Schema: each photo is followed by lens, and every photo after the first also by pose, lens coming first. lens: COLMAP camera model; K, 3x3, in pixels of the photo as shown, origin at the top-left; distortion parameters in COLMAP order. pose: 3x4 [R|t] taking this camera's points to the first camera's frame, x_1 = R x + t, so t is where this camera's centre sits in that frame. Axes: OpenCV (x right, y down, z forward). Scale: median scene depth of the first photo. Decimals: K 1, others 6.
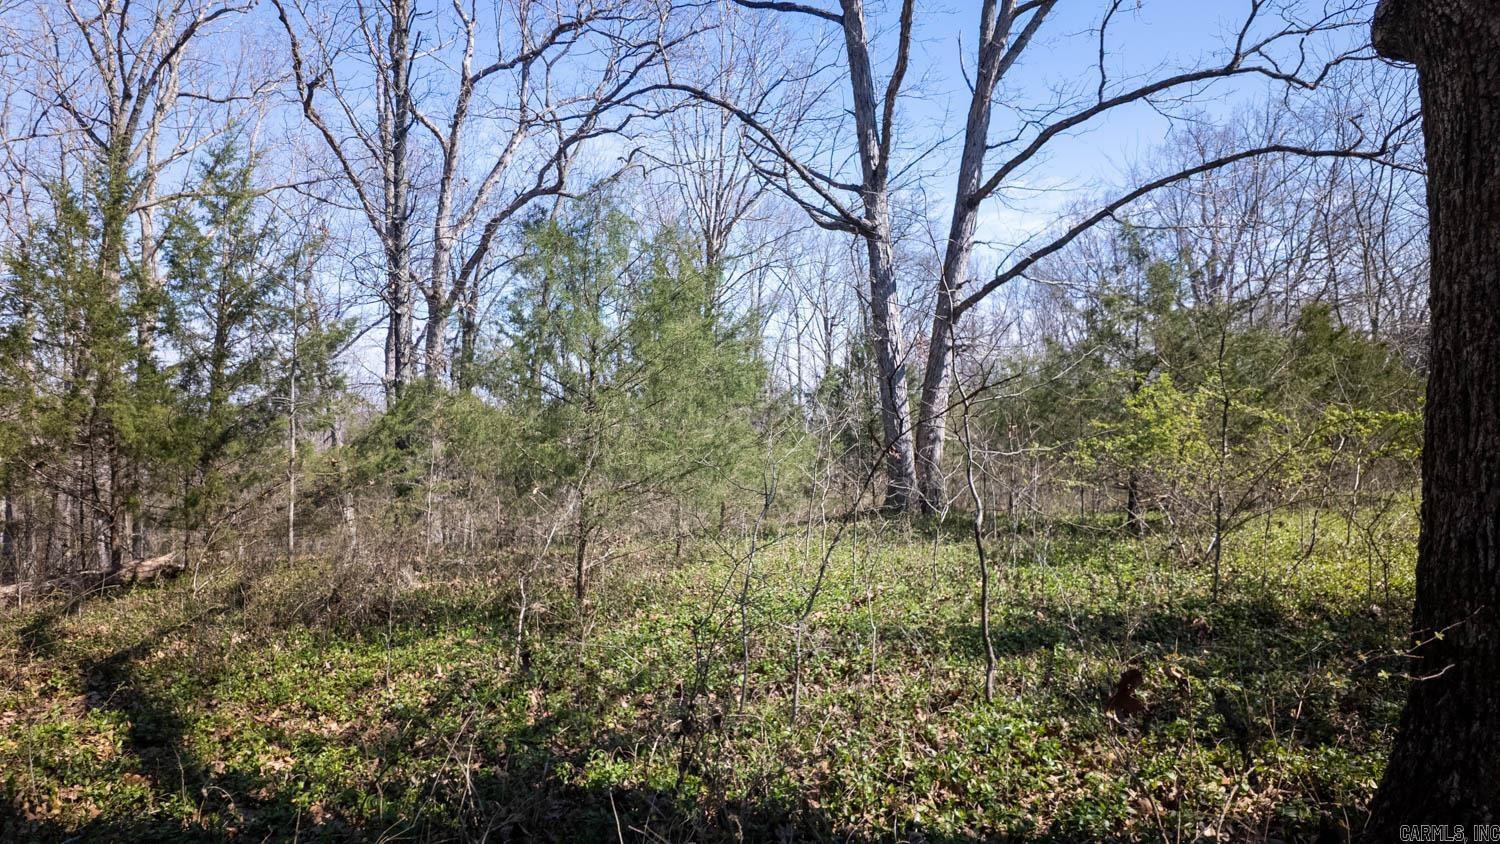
lens RADIAL K [[877.4, 0, 750.0], [0, 877.4, 422.0], [0, 0, 1]] dist [0.069472, -0.112297]
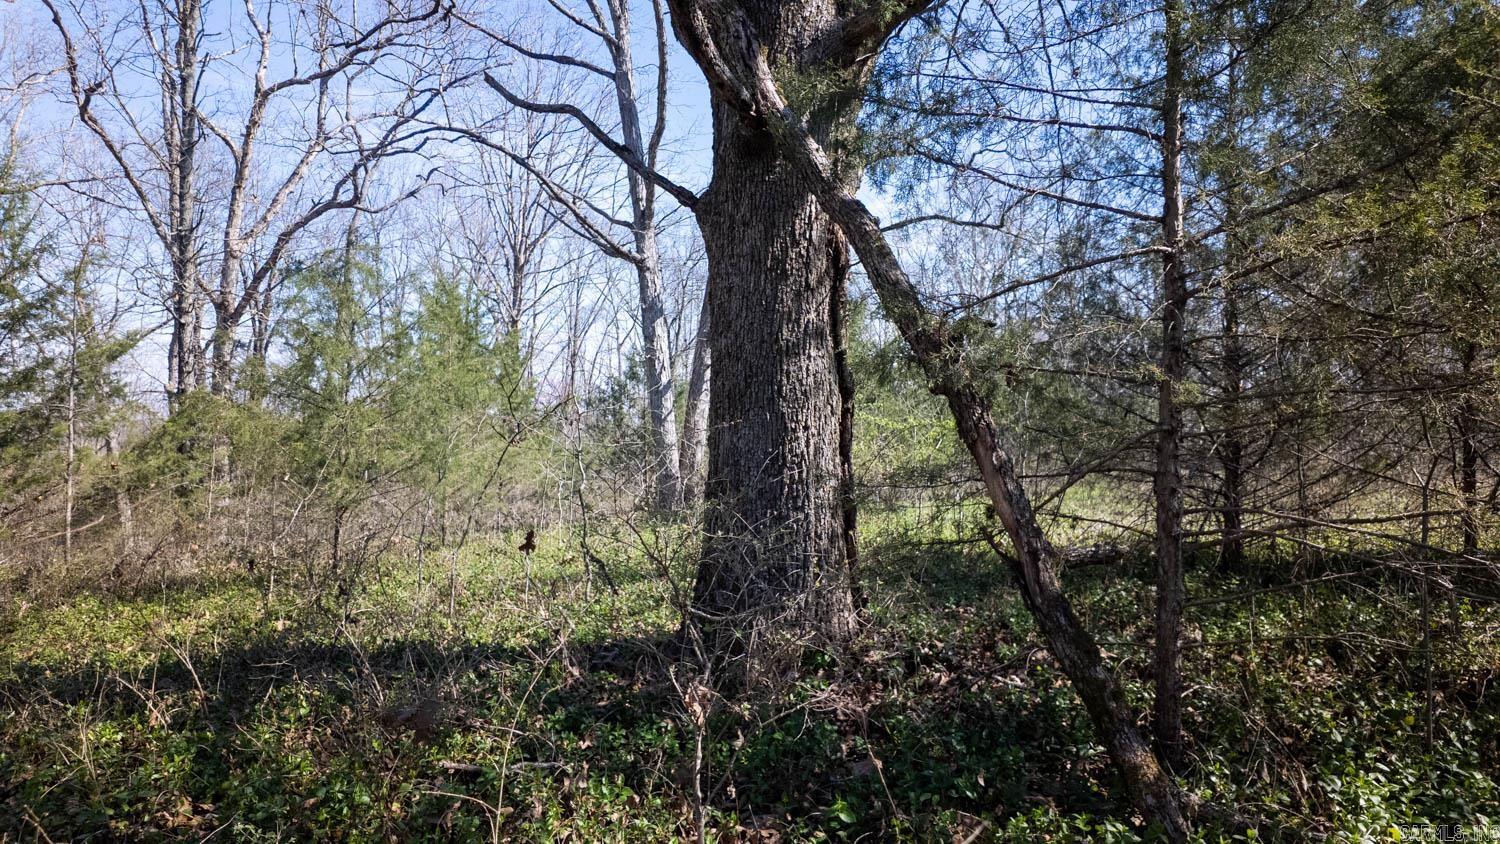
lens RADIAL K [[872.2, 0, 746.3], [0, 872.2, 424.5], [0, 0, 1]] dist [-0.000170, -0.001525]
pose [[0.981263, 0.004333, 0.192622, 0.046499], [-0.002703, 0.999958, -0.008727, 0.001794], [-0.192652, 0.008043, 0.981234, -0.108648]]
